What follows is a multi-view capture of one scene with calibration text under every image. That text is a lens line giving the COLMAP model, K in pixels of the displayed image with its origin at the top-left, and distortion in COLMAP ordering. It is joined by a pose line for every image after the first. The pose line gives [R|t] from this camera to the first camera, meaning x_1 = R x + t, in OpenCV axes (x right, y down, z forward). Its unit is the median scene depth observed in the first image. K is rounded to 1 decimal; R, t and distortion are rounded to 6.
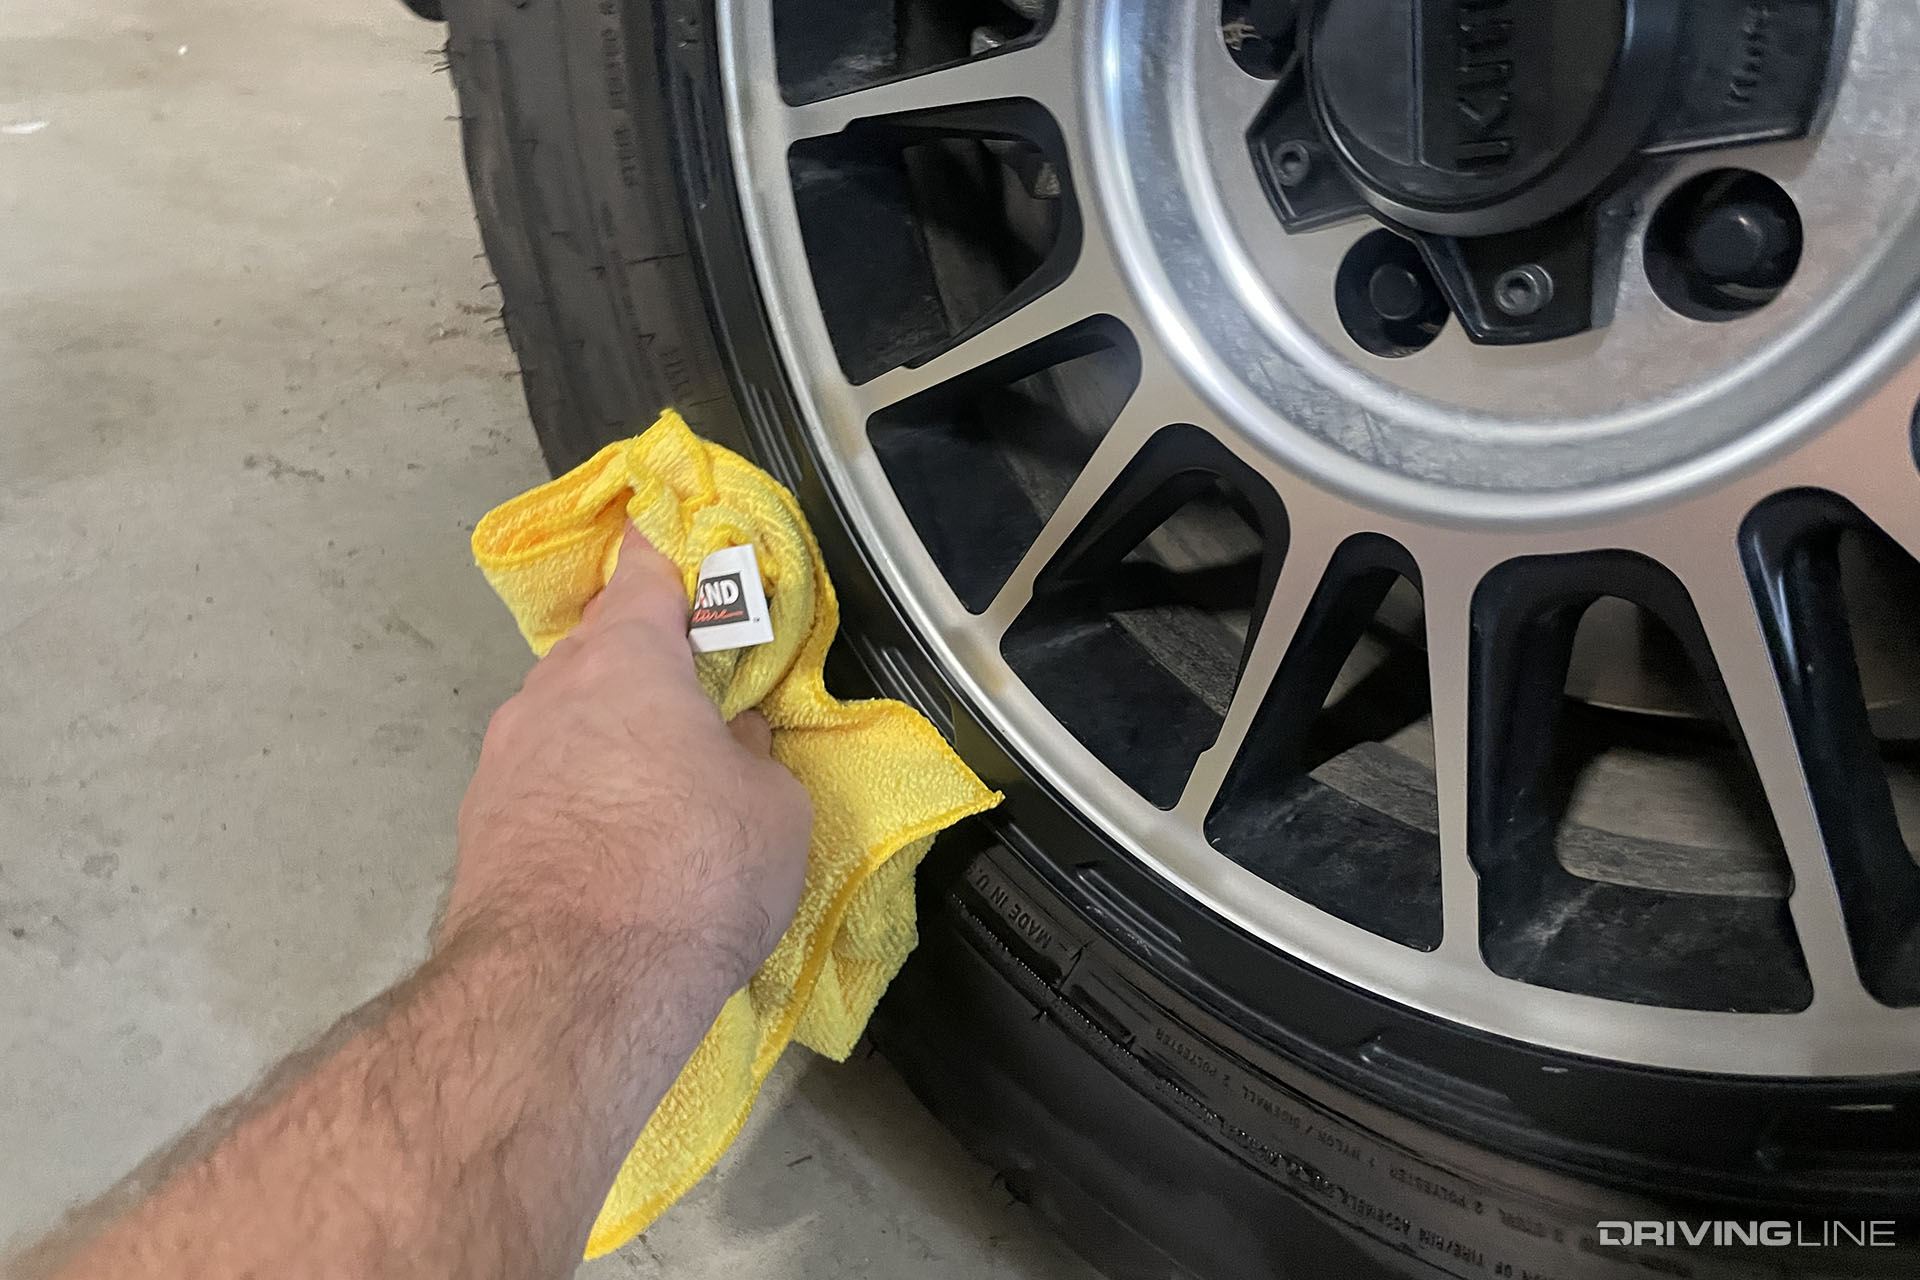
lens RADIAL K [[1458.1, 0, 965.5], [0, 1458.1, 632.7], [0, 0, 1]] dist [0.098073, -0.154469]
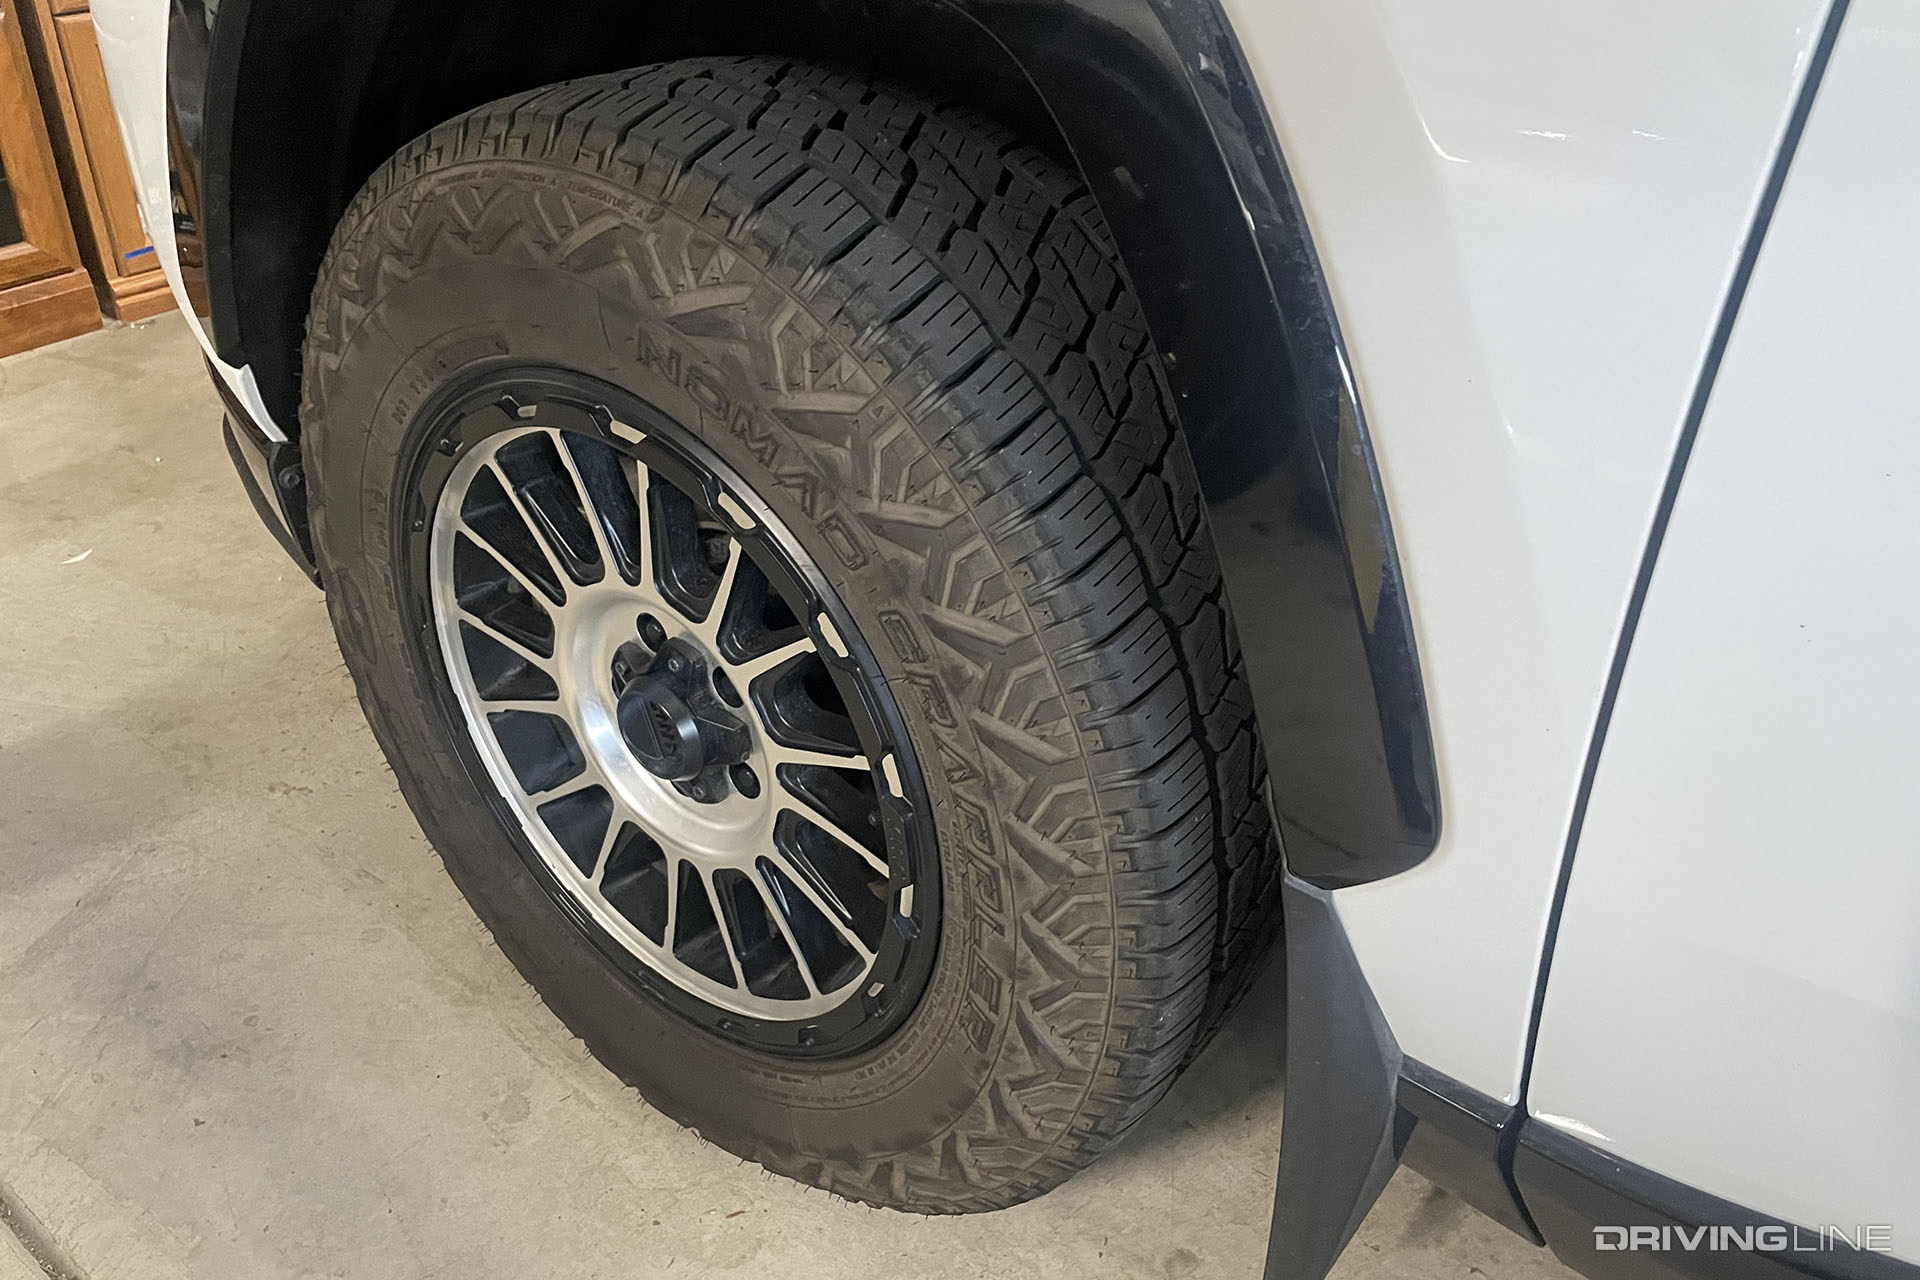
lens RADIAL K [[1458.1, 0, 965.5], [0, 1458.1, 632.7], [0, 0, 1]] dist [0.098073, -0.154469]
pose [[0.988917, -0.146961, 0.021089, 0.533554], [0.146269, 0.988750, 0.031295, -0.336762], [-0.025451, -0.027864, 0.999288, -1.262925]]
